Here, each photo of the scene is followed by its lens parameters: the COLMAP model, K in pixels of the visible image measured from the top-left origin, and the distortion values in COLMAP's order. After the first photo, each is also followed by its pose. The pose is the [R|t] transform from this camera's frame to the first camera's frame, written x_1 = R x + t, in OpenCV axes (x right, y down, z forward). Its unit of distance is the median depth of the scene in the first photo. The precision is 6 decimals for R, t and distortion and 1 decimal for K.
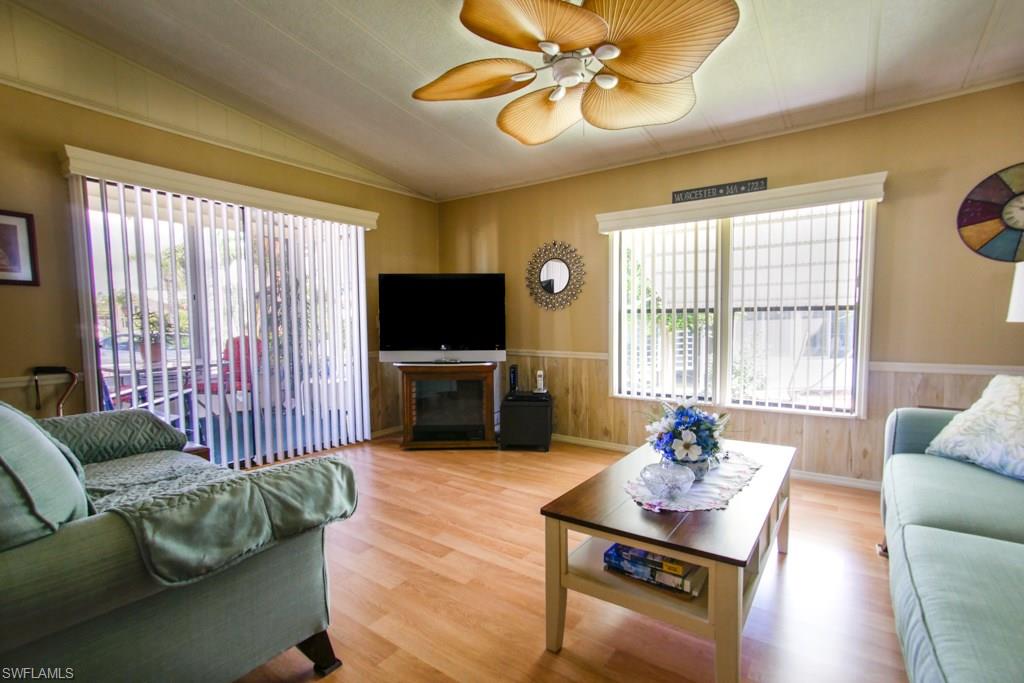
lens RADIAL K [[471.1, 0, 530.0], [0, 471.1, 355.8], [0, 0, 1]] dist [0.002505, 0.005854]
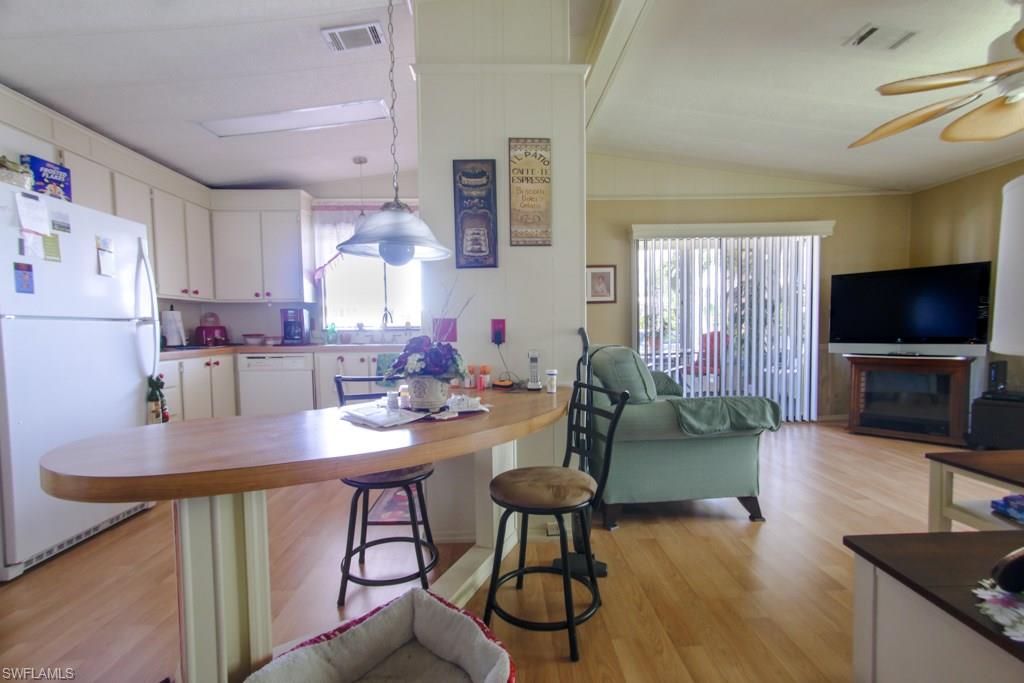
lens RADIAL K [[471.1, 0, 503.1], [0, 471.1, 356.6], [0, 0, 1]] dist [0.002505, 0.005854]
pose [[0.572723, 0.042936, -0.818623, 0.168474], [-0.037604, 0.998952, 0.026085, 0.022841], [0.818886, 0.015844, 0.573738, -0.302648]]
